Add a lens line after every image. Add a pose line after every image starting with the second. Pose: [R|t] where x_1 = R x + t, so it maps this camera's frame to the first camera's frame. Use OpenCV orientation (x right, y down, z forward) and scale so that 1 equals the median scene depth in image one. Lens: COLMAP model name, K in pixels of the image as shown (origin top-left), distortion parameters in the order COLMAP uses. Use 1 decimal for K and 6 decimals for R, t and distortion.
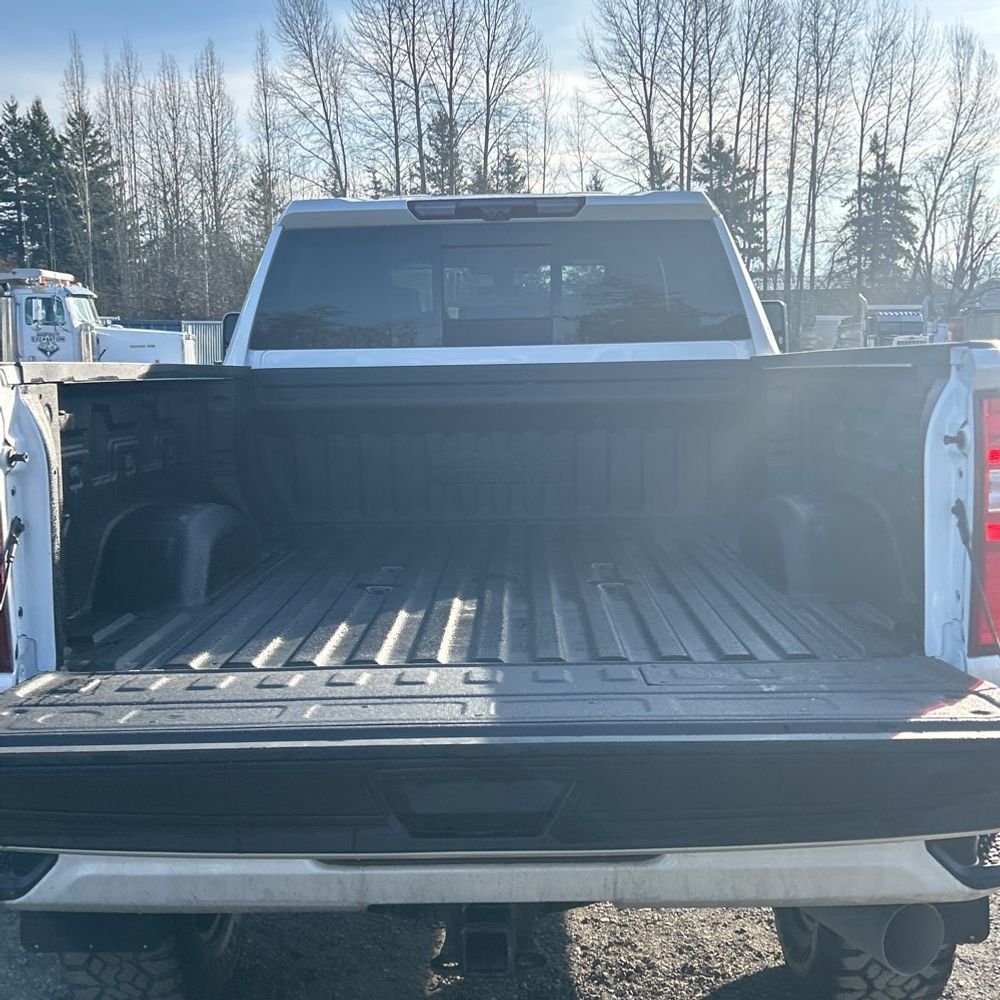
lens RADIAL K [[1352.2, 0, 499.6], [0, 1352.2, 487.0], [0, 0, 1]] dist [0.127841, -0.276692]
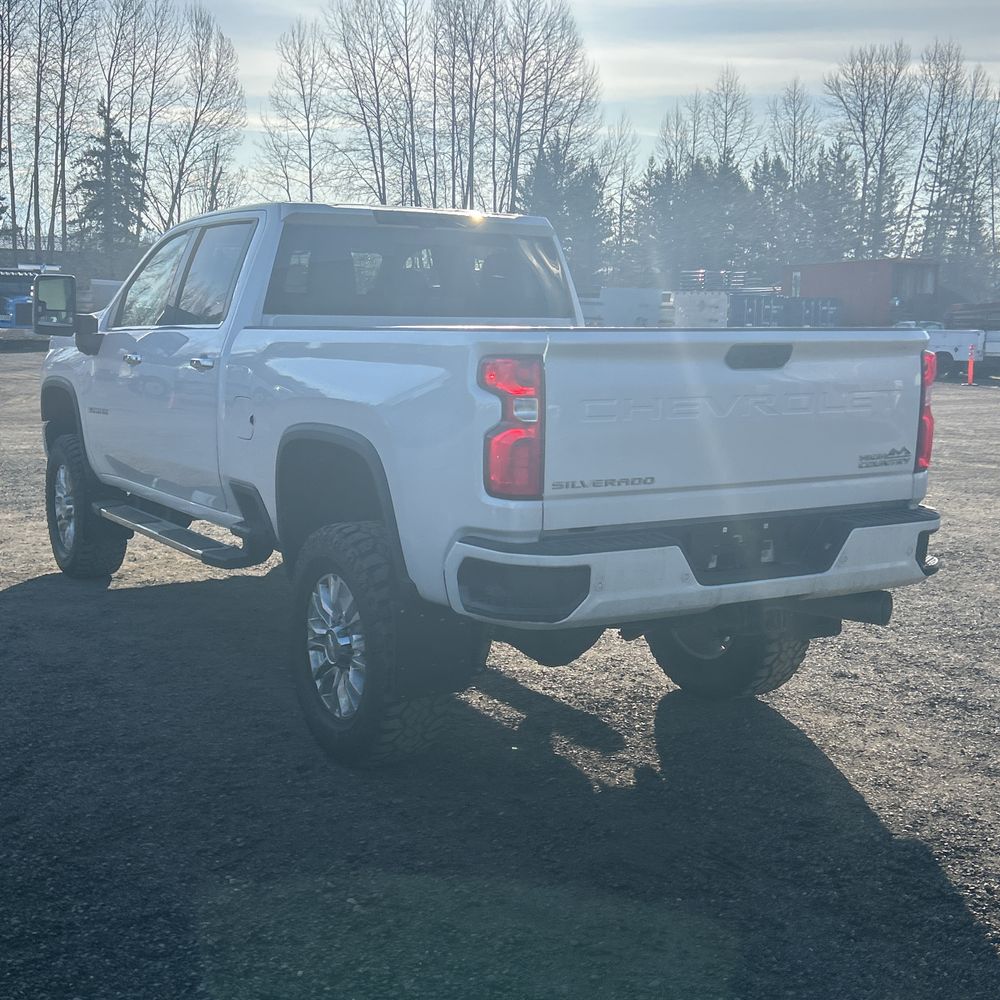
lens RADIAL K [[1355.6, 0, 500.0], [0, 1355.6, 500.0], [0, 0, 1]] dist [0.092510, -0.186058]
pose [[0.846698, -0.044182, 0.530236, -0.040313], [0.025752, 0.998781, 0.042102, 0.001770], [-0.531450, -0.021993, 0.846804, -0.014614]]
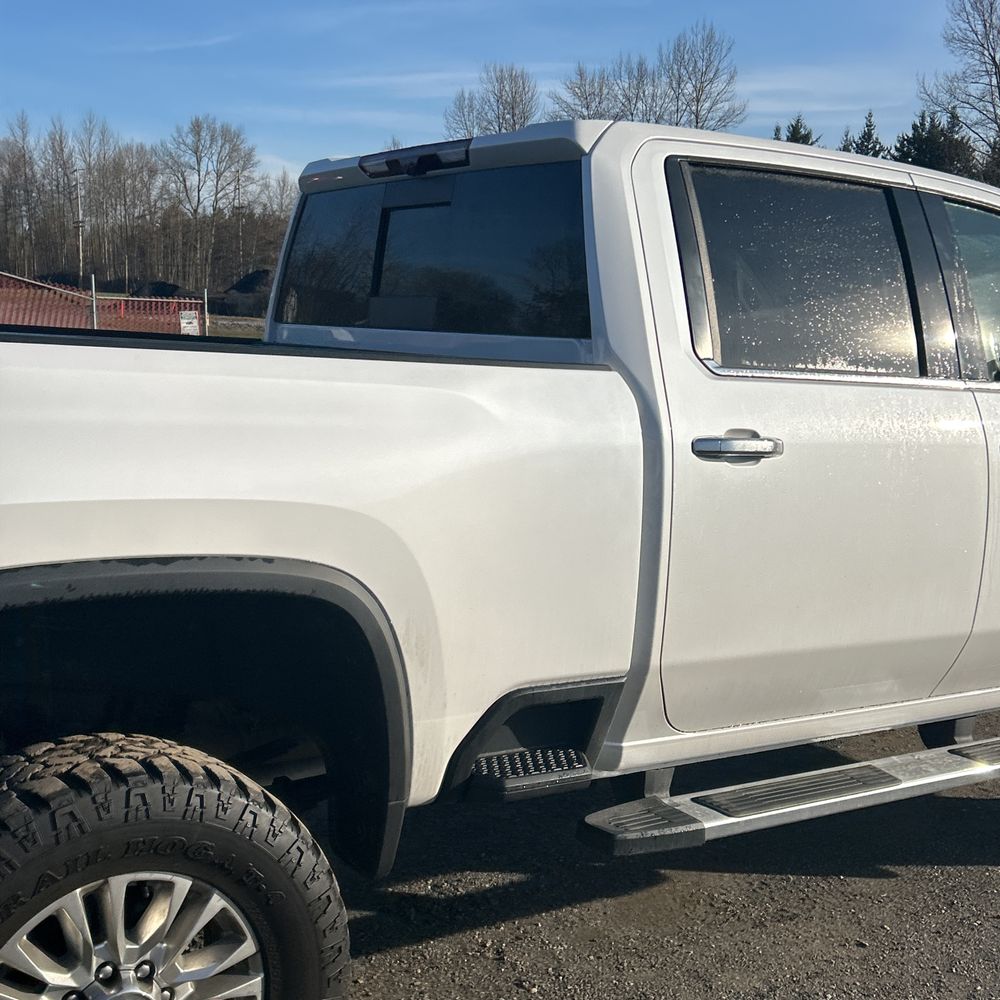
lens RADIAL K [[1355.6, 0, 500.0], [0, 1355.6, 500.0], [0, 0, 1]] dist [0.092510, -0.186058]
pose [[0.587948, 0.145926, -0.795627, 0.040588], [-0.136225, 0.987407, 0.080434, -0.004386], [0.797346, 0.061093, 0.600423, 0.032291]]
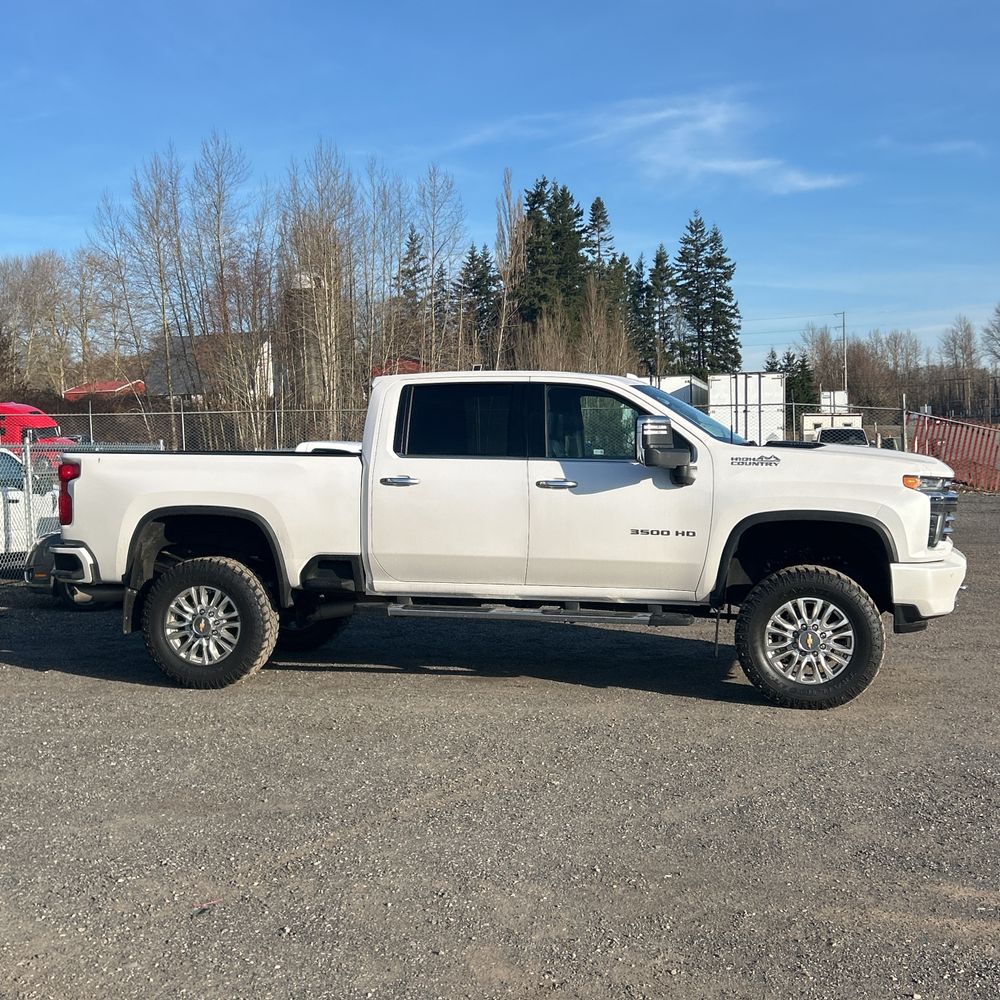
lens RADIAL K [[1350.9, 0, 500.0], [0, 1350.9, 500.0], [0, 0, 1]] dist [0.184816, -0.524202]
pose [[-0.165837, 0.064154, -0.984064, 0.127113], [-0.089266, 0.992808, 0.079768, -0.012228], [0.982105, 0.101072, -0.158917, 0.088654]]
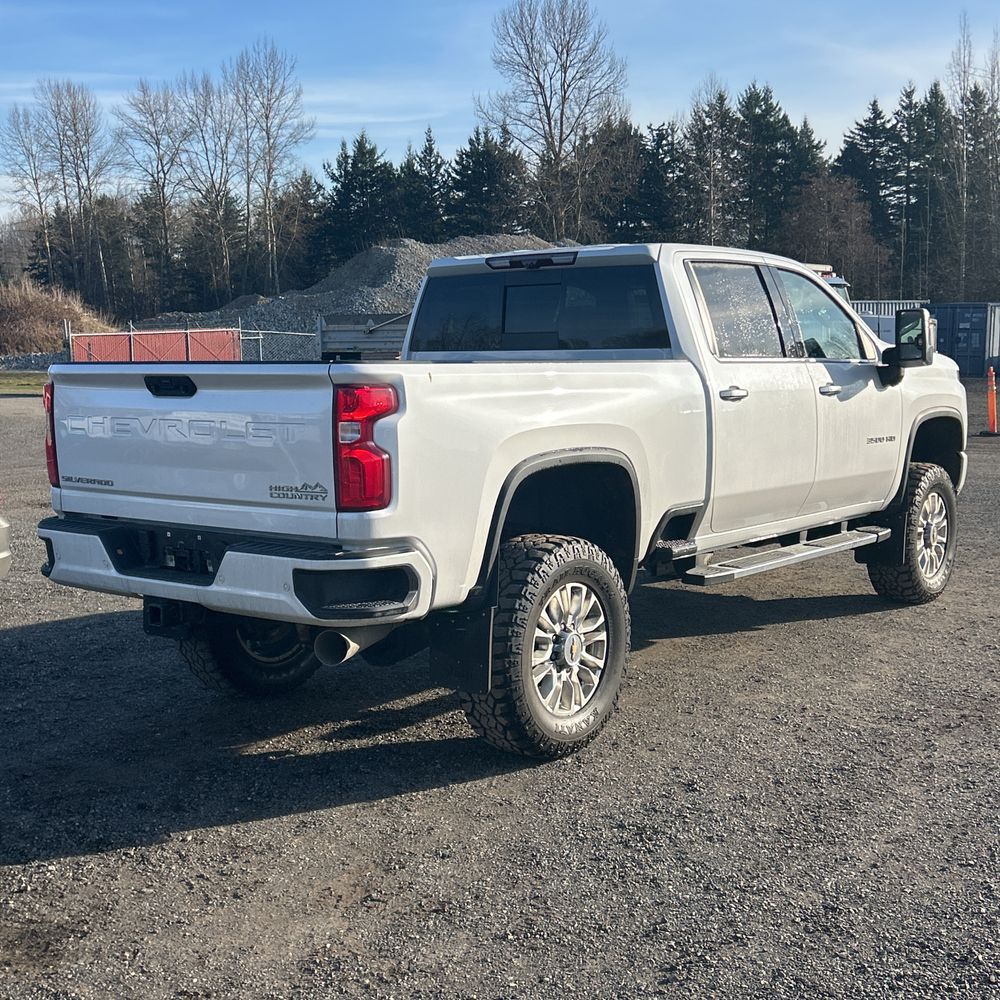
lens RADIAL K [[1355.6, 0, 500.0], [0, 1355.6, 500.0], [0, 0, 1]] dist [0.092510, -0.186058]
pose [[0.807800, 0.074077, -0.584784, 0.051370], [-0.060070, 0.997253, 0.043348, 0.000100], [0.586388, 0.000112, 0.810030, -0.015876]]
